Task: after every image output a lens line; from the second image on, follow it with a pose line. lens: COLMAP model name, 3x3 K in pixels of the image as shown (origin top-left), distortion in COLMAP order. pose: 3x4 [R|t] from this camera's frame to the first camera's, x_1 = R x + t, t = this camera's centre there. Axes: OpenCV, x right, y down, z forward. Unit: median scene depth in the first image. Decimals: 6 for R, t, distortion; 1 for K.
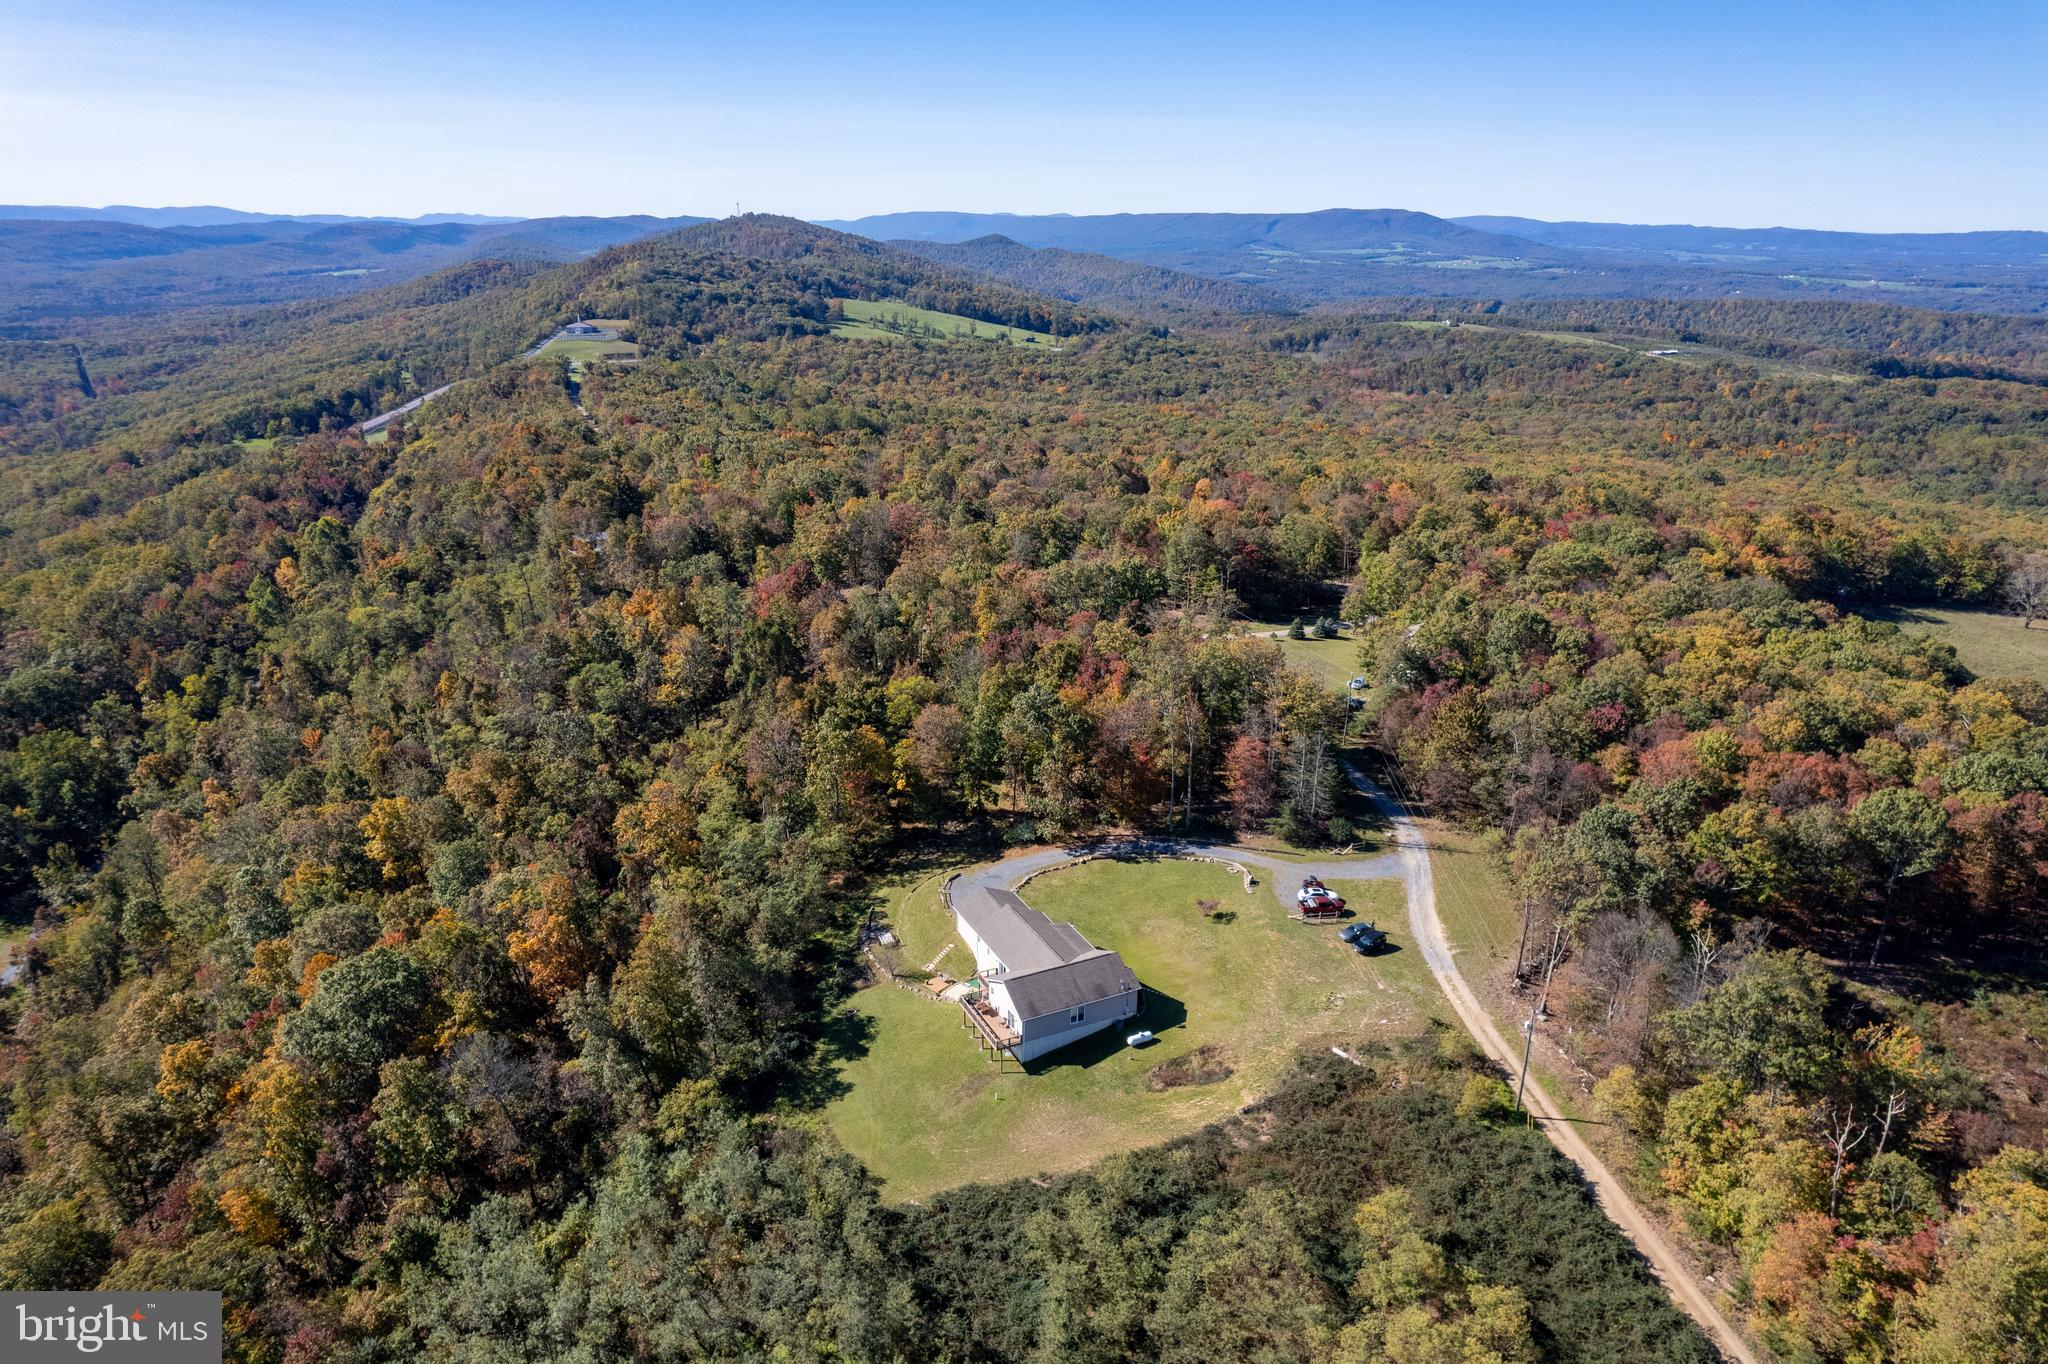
lens RADIAL K [[1308.9, 0, 1024.0], [0, 1308.9, 682.0], [0, 0, 1]] dist [-0.078155, 0.070422]
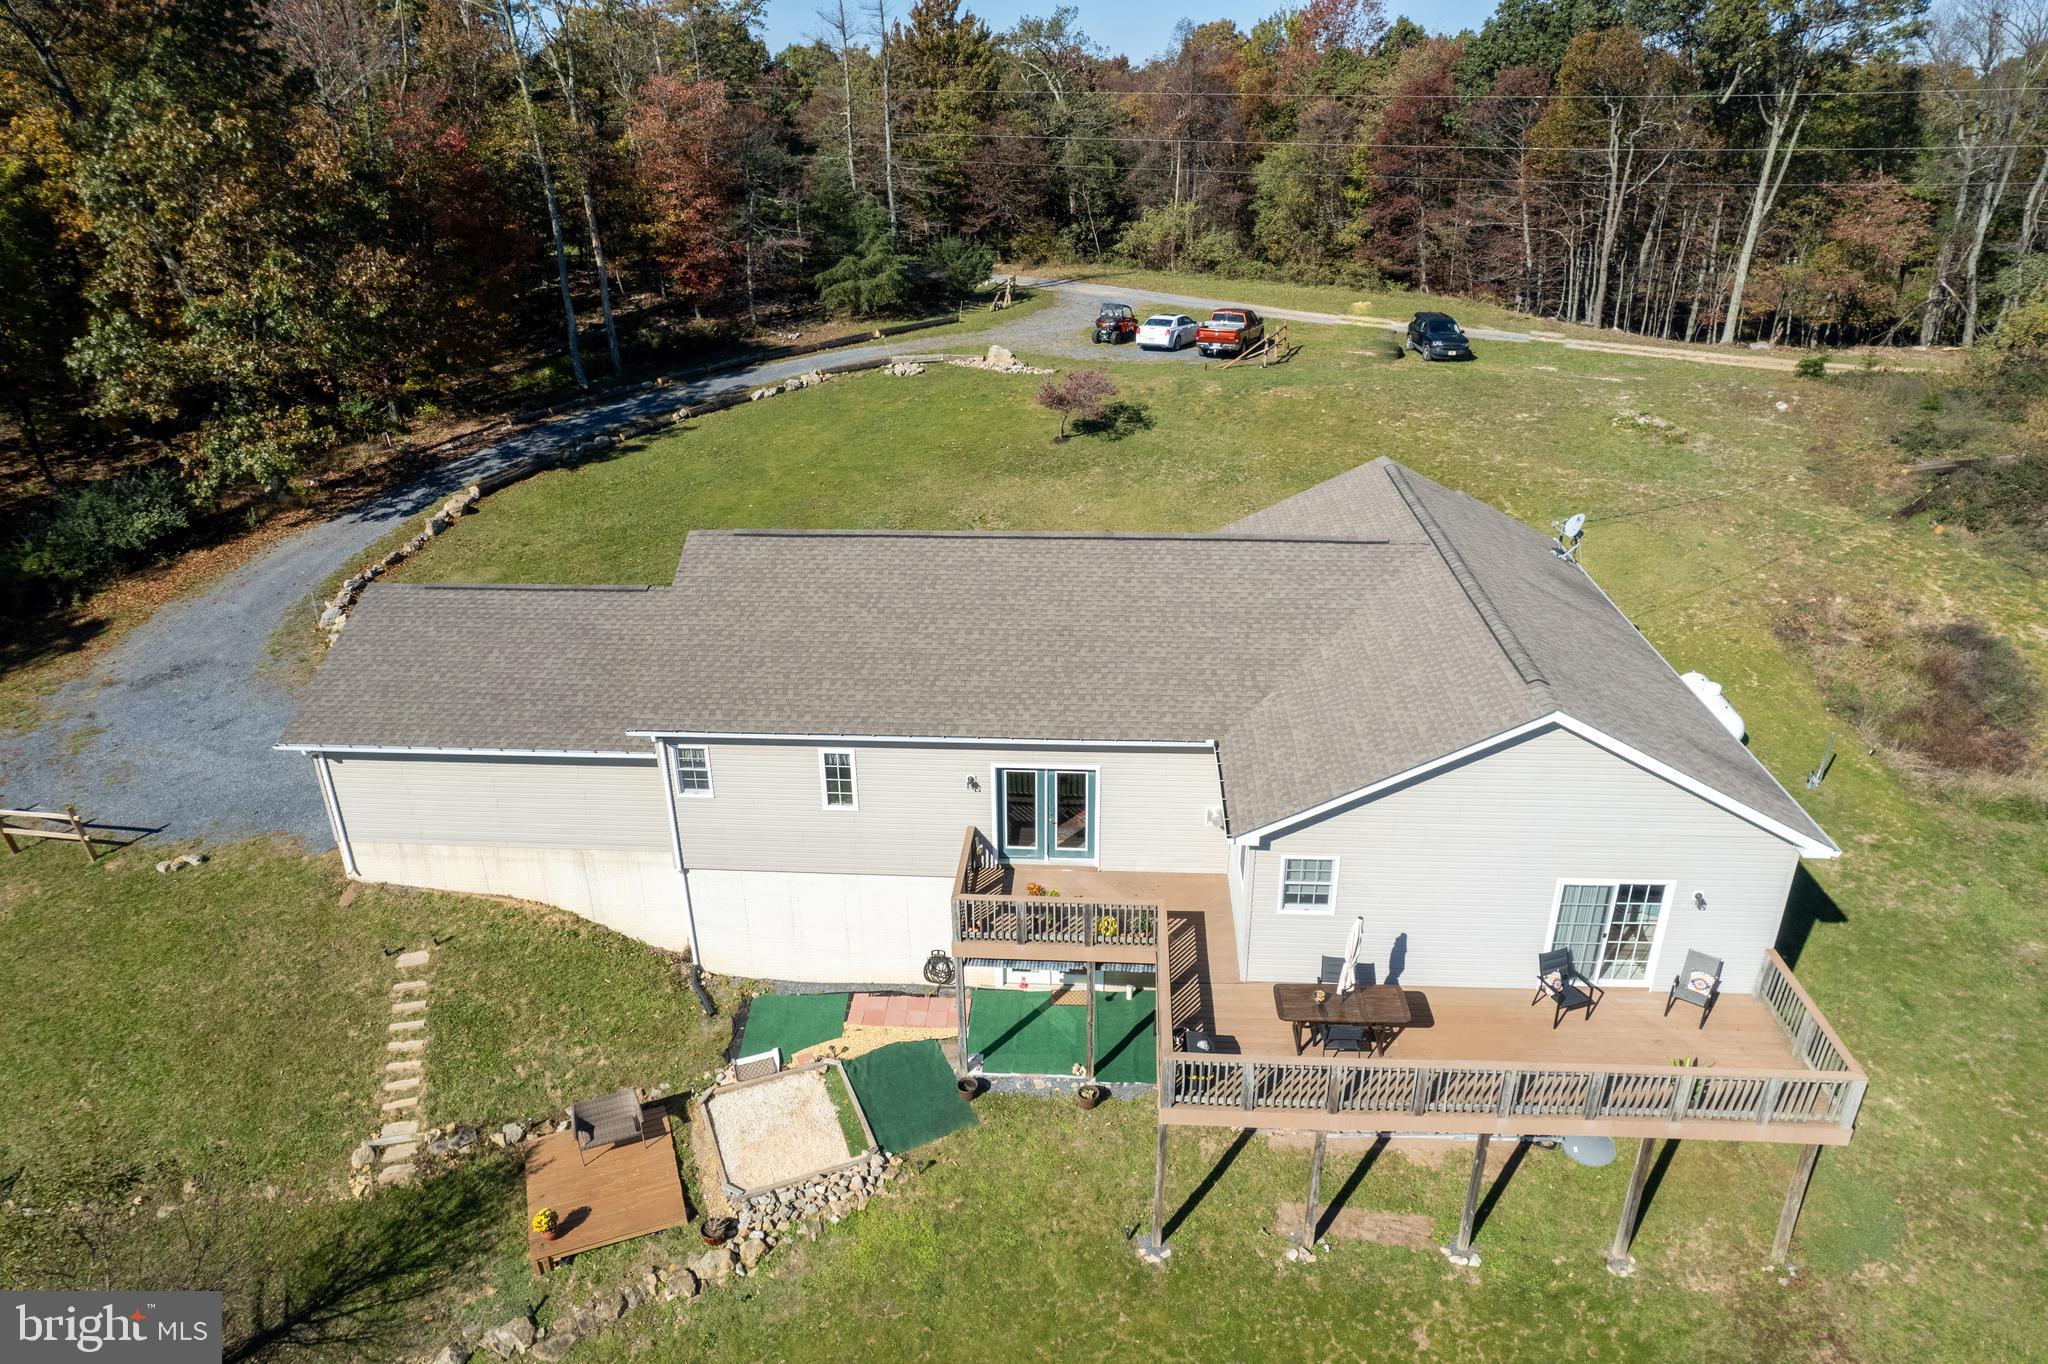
lens RADIAL K [[1315.2, 0, 1022.1], [0, 1315.2, 678.2], [0, 0, 1]] dist [-0.086052, 0.080349]
pose [[0.500955, -0.370603, 0.782111, -0.117901], [0.303360, 0.921538, 0.242363, 0.143061], [-0.810566, 0.115848, 0.574075, 0.779258]]
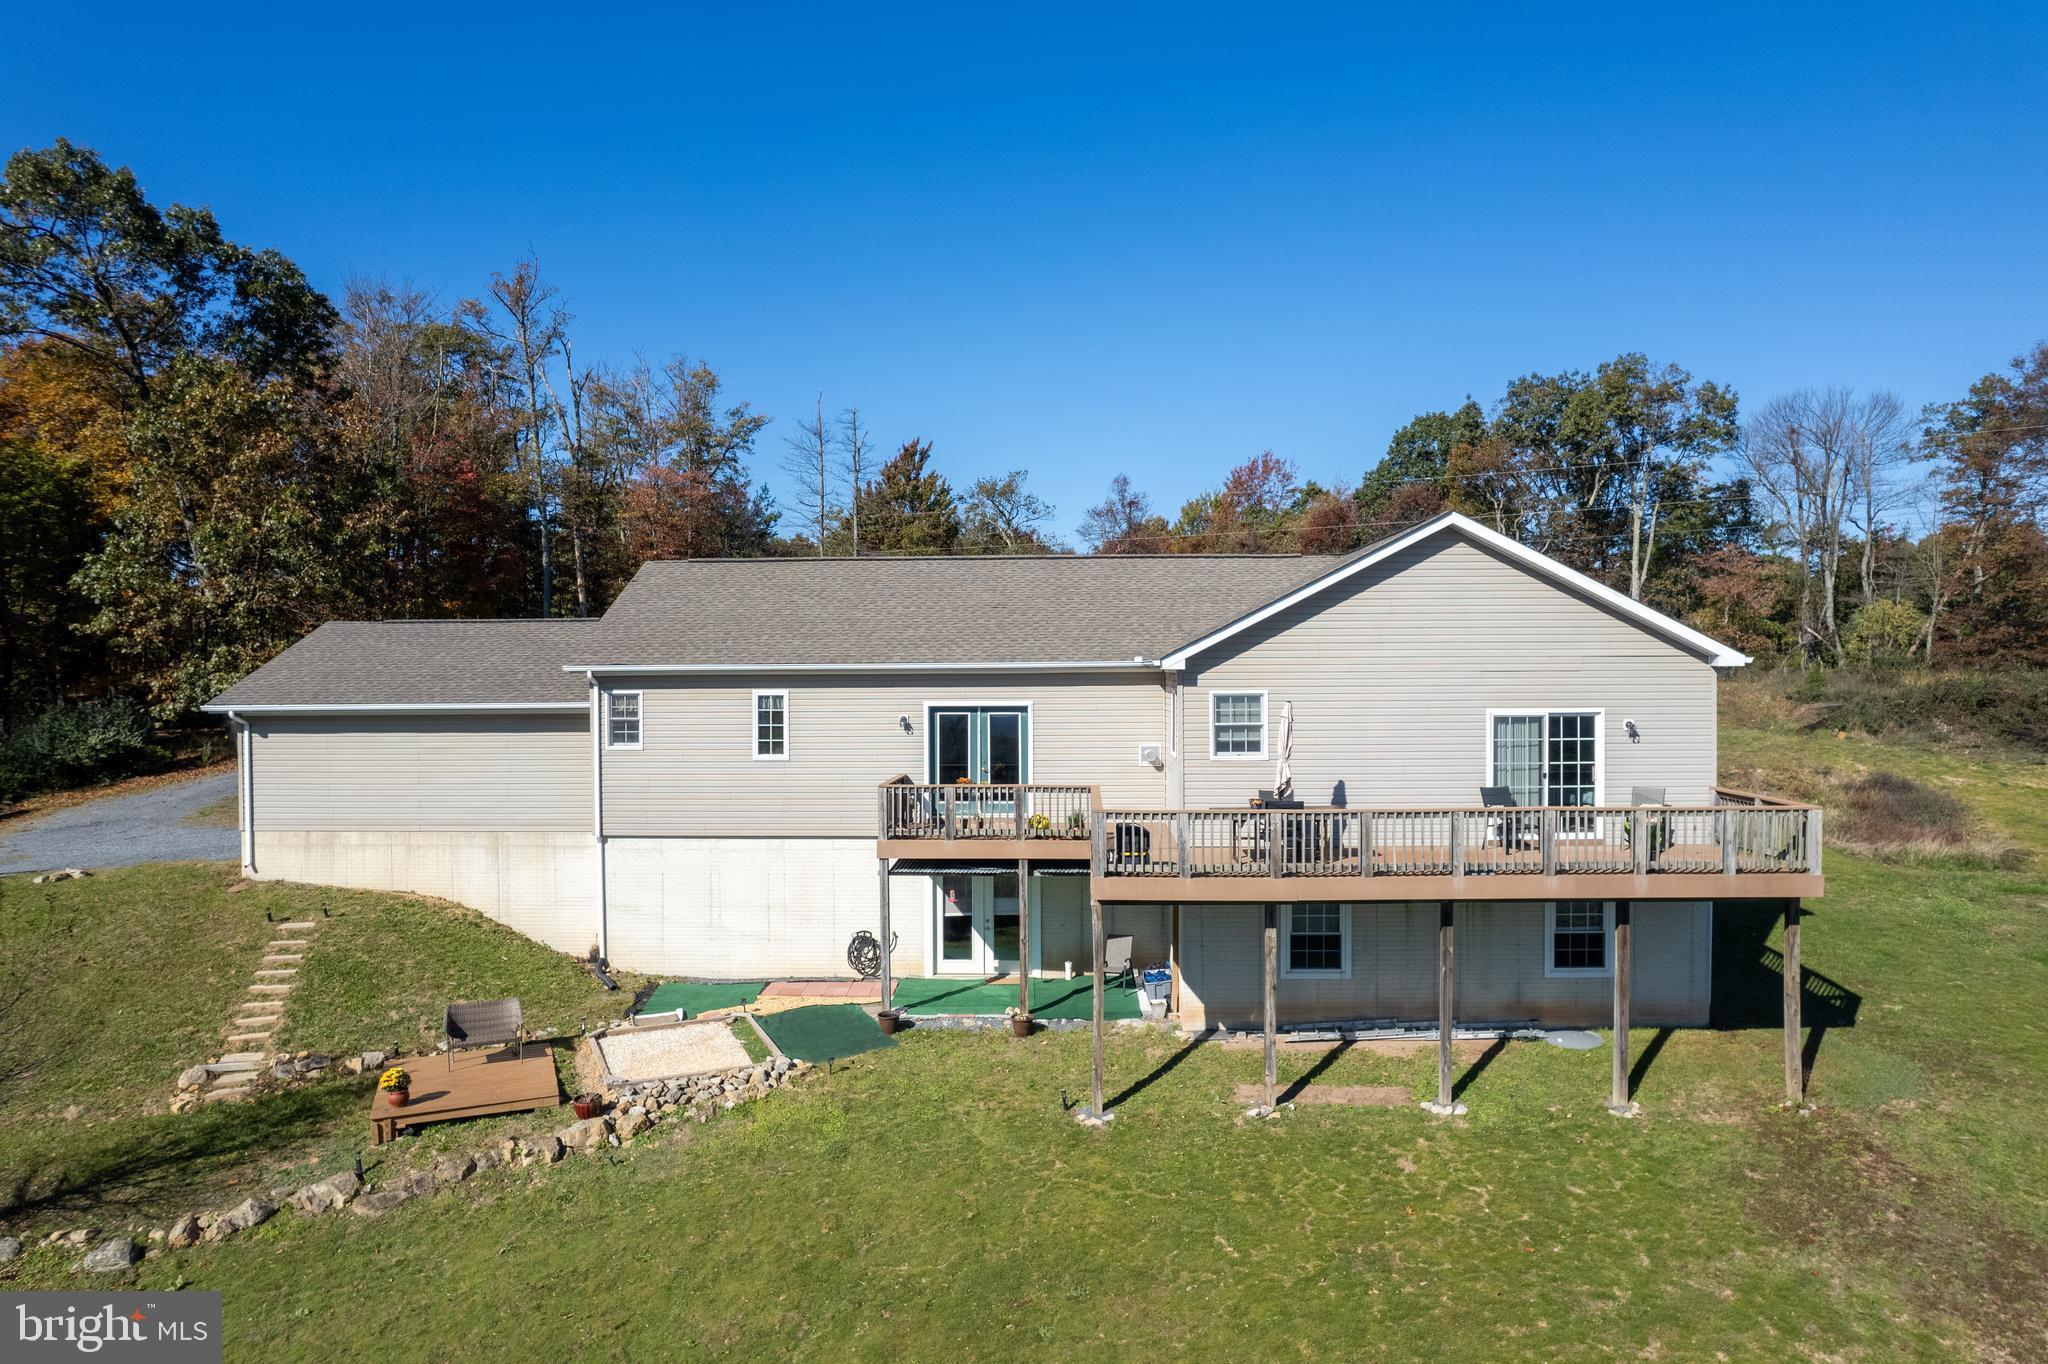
lens RADIAL K [[1308.9, 0, 1024.0], [0, 1308.9, 682.0], [0, 0, 1]] dist [-0.078155, 0.070422]
pose [[0.474709, -0.019378, 0.879929, -0.131363], [0.302442, 0.942470, -0.142408, 0.203776], [-0.826547, 0.333729, 0.453260, 0.789866]]
